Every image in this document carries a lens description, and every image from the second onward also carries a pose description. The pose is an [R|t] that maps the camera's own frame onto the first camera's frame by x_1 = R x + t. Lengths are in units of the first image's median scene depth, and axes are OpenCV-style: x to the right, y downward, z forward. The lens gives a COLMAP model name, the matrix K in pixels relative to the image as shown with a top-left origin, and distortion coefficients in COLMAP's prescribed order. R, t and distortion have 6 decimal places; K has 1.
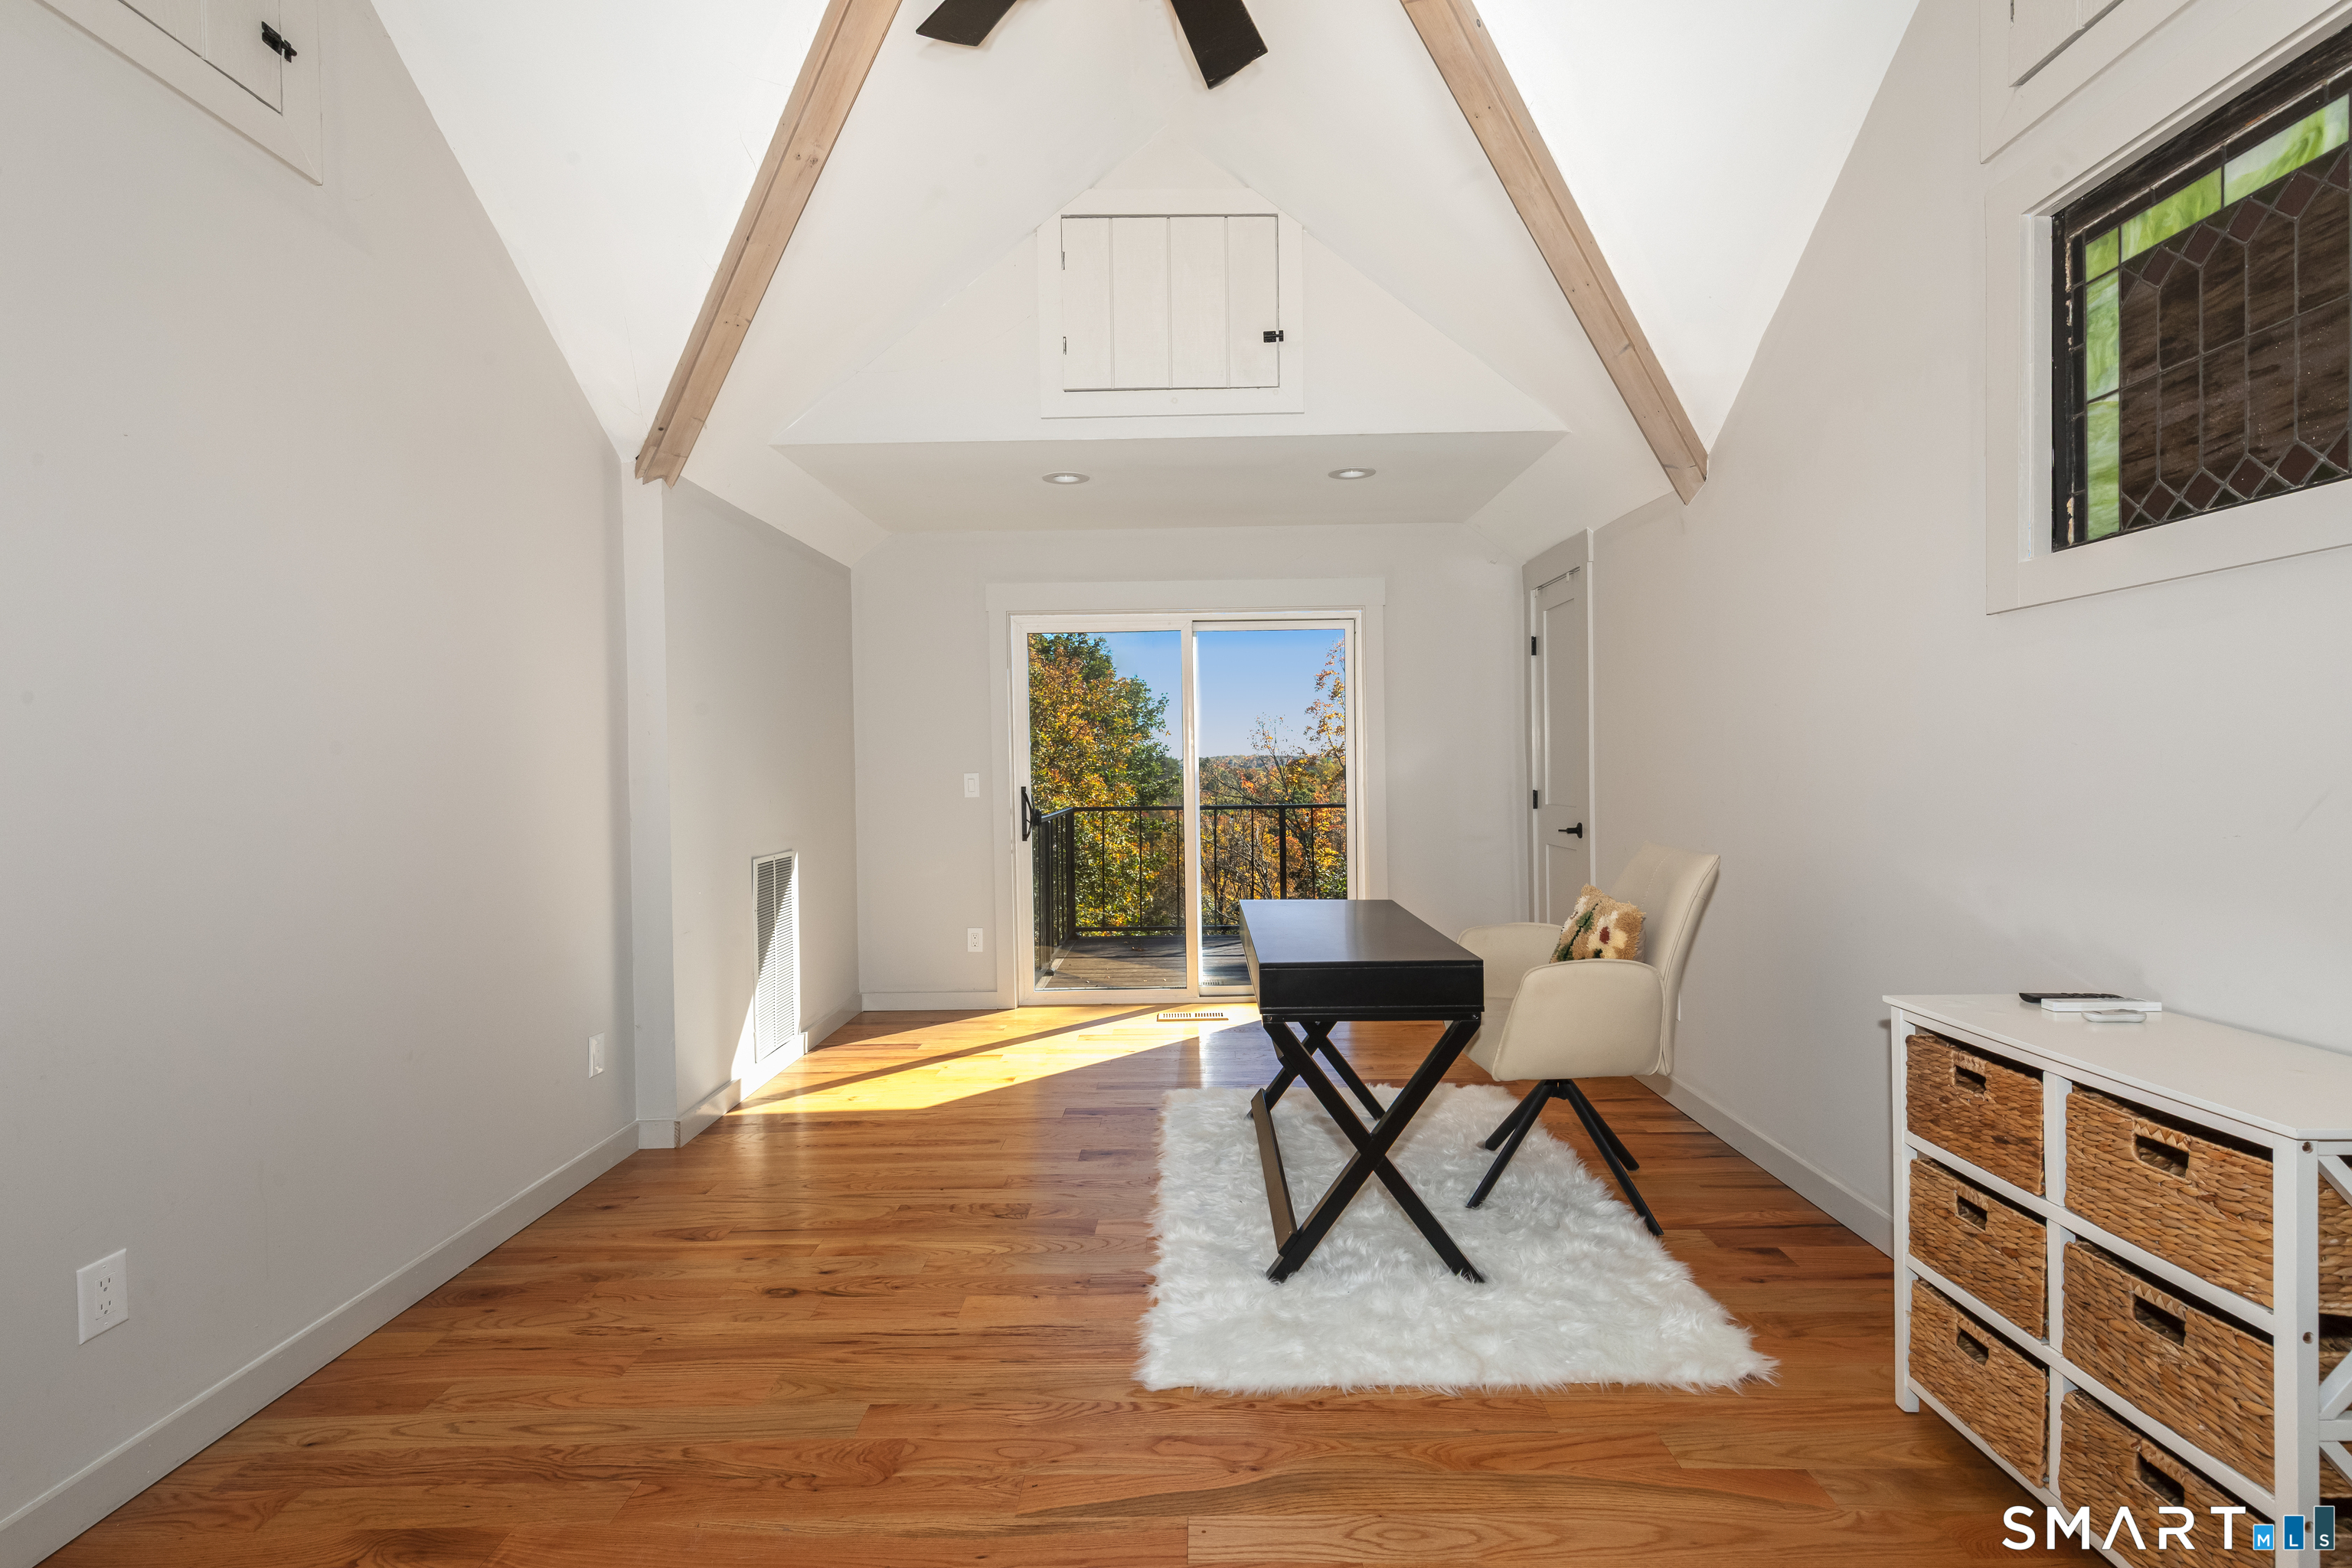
lens RADIAL K [[1050.5, 0, 1176.0], [0, 1050.5, 784.0], [0, 0, 1]] dist [-0.000236, -0.000470]
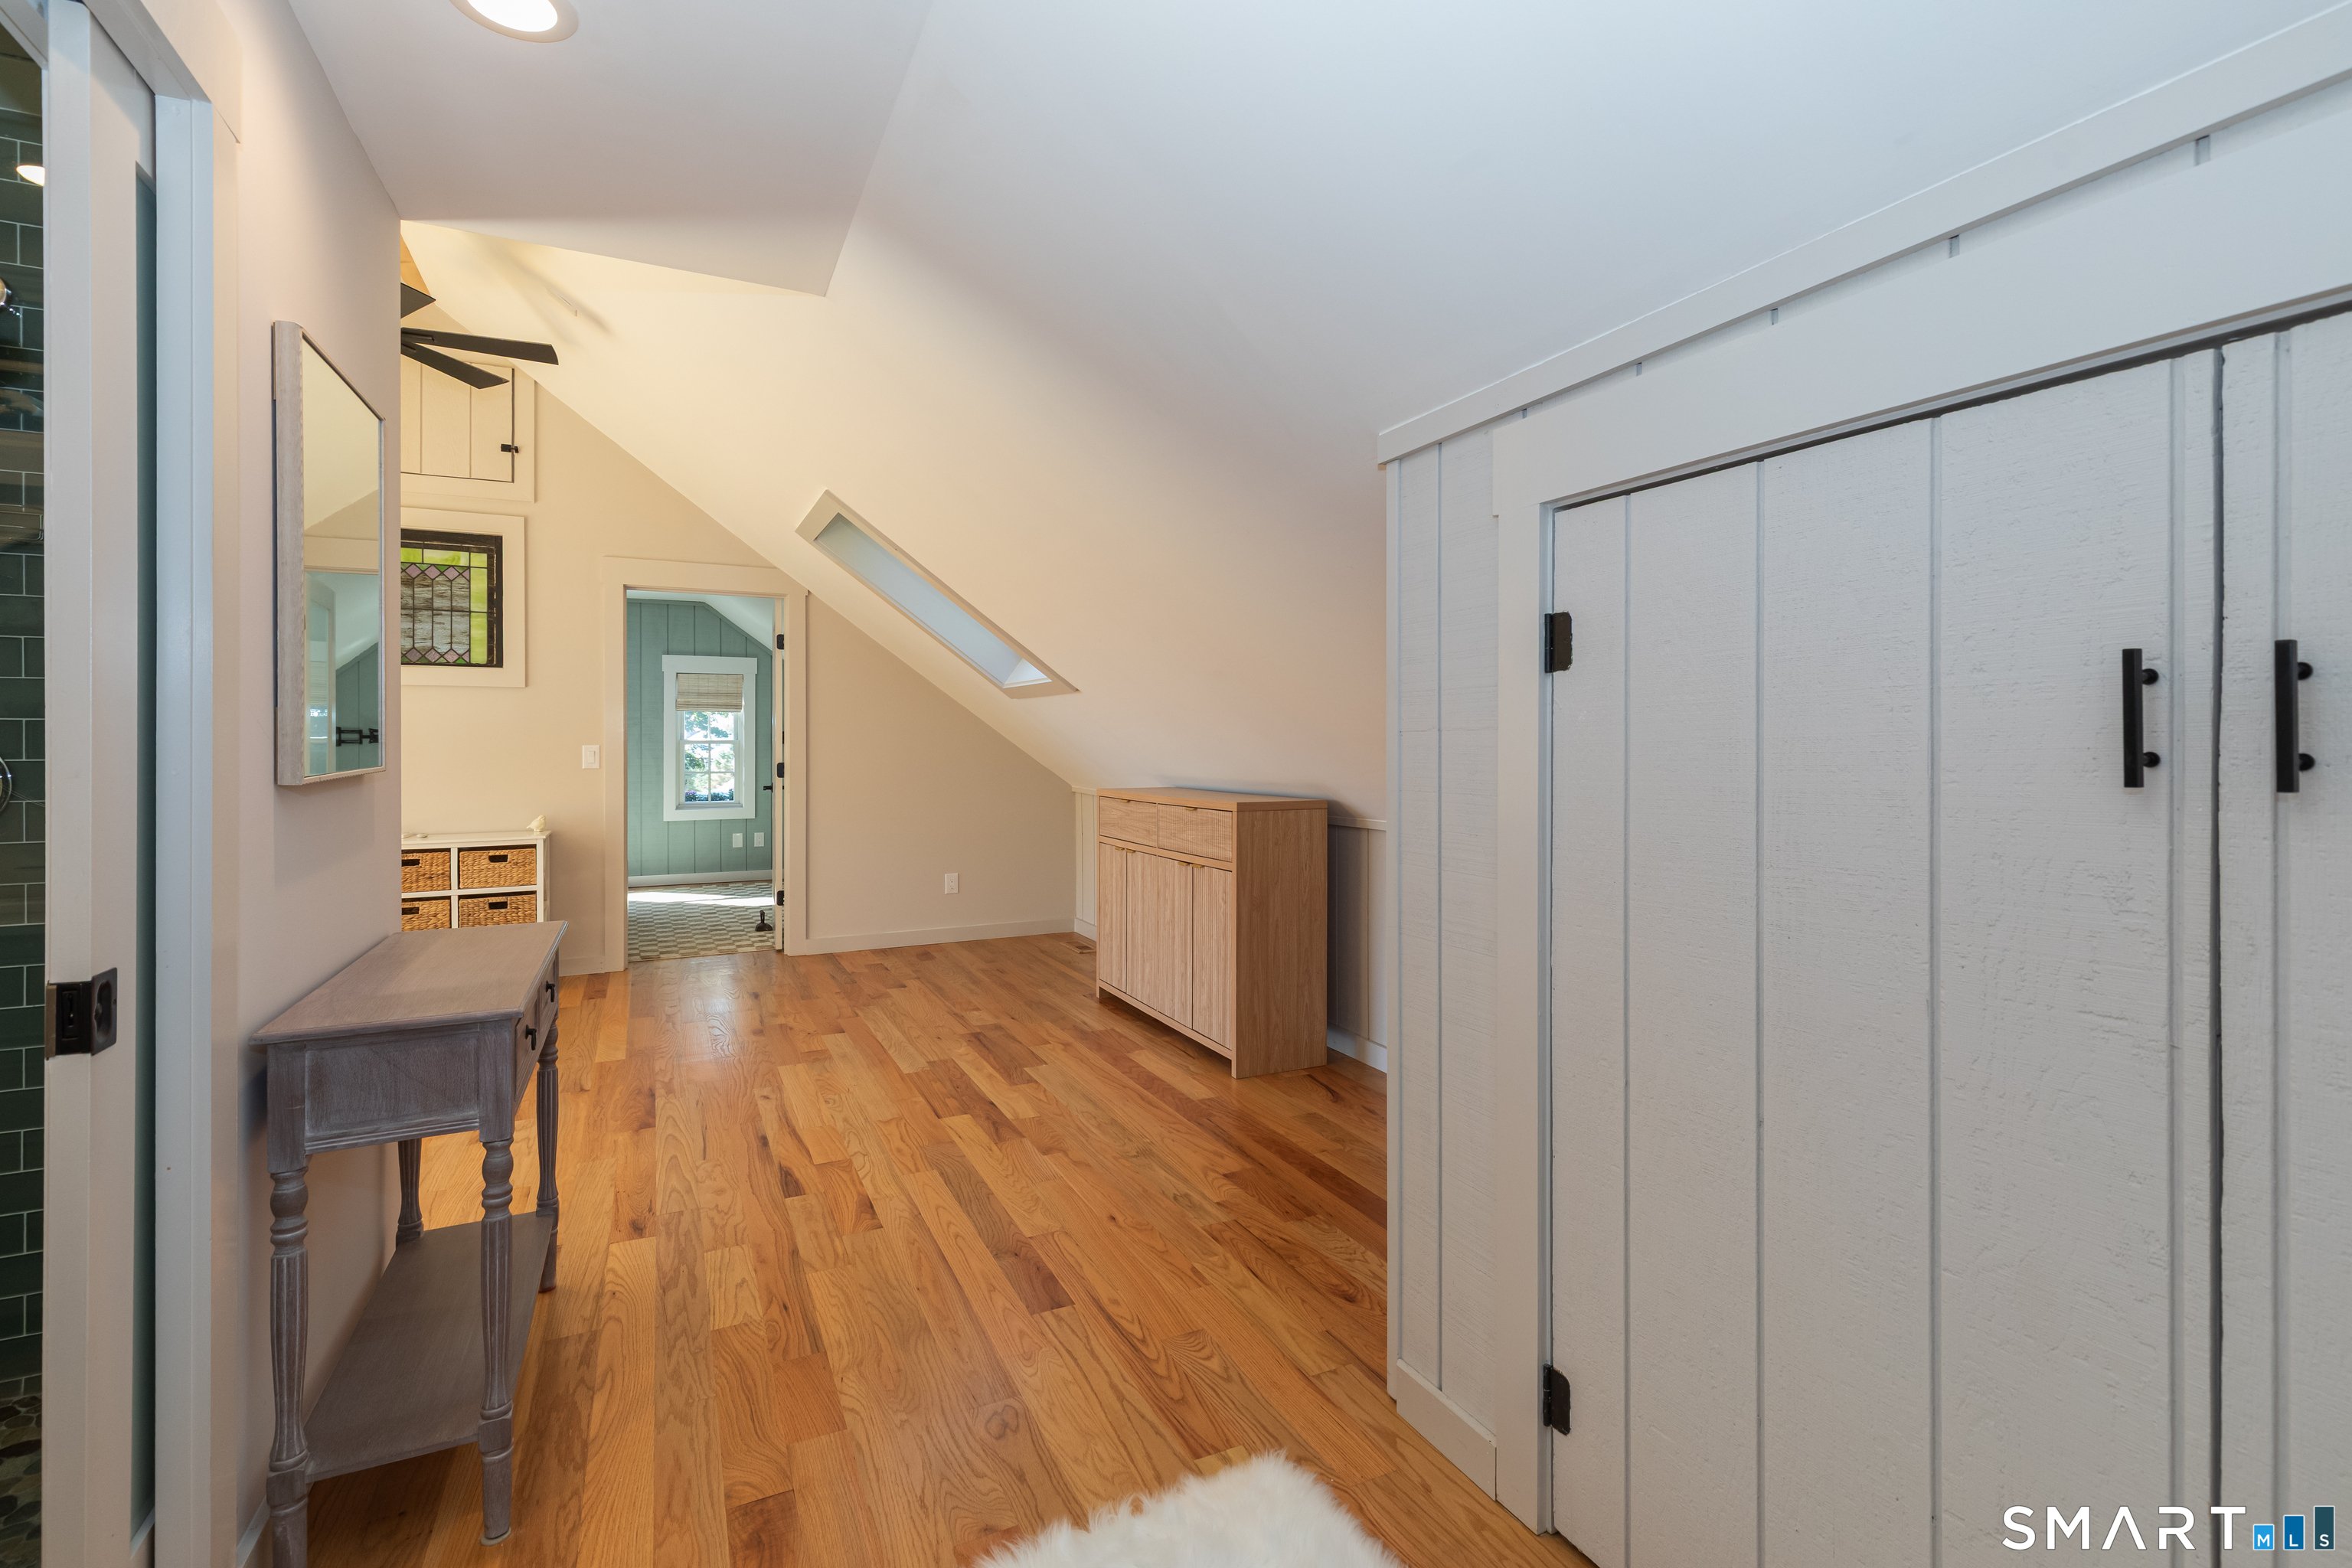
lens RADIAL K [[1083.0, 0, 1205.4], [0, 1083.0, 743.7], [0, 0, 1]] dist [0.000485, -0.000138]
pose [[-0.461802, 0.013130, 0.886886, -2.438478], [0.019329, 0.999802, -0.004737, 0.020025], [-0.886772, 0.014955, -0.461965, 0.403010]]
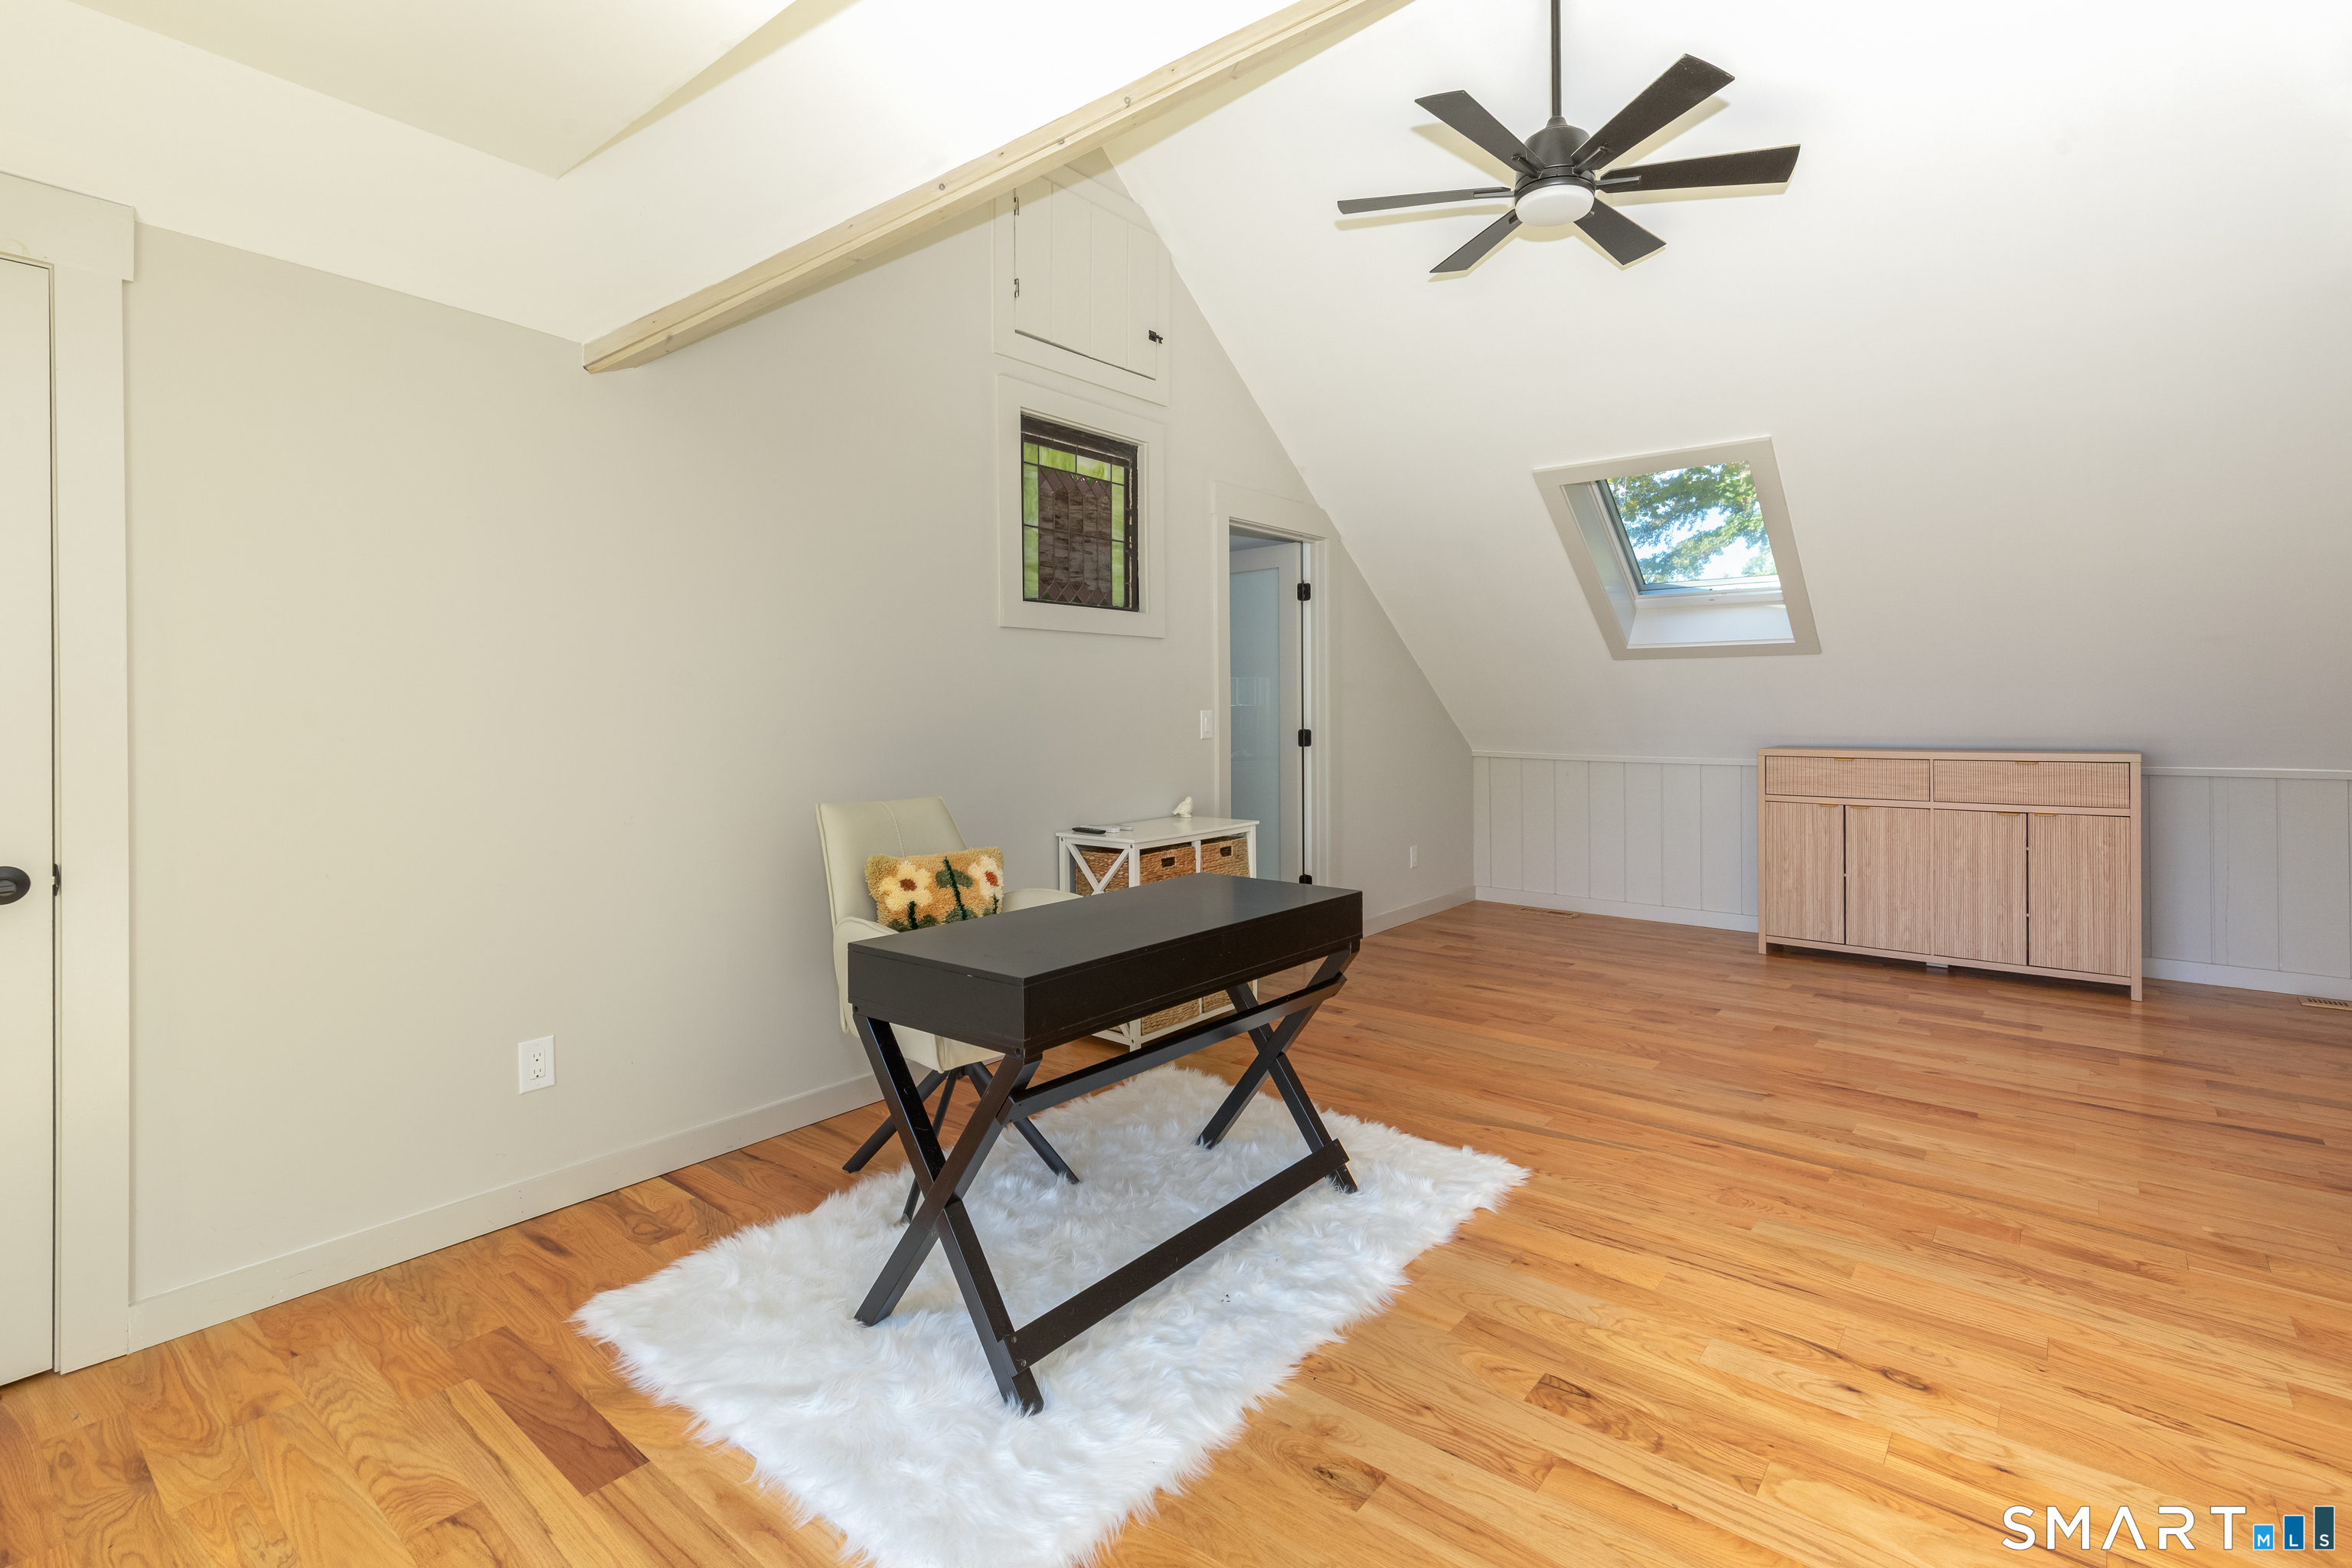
lens RADIAL K [[1091.0, 0, 1172.4], [0, 1091.0, 714.4], [0, 0, 1]] dist [0.001663, -0.000105]
pose [[-0.779473, 0.014041, 0.626279, -0.576018], [0.024522, 0.999666, 0.008108, -0.031898], [-0.625956, 0.021678, -0.779557, 2.418477]]
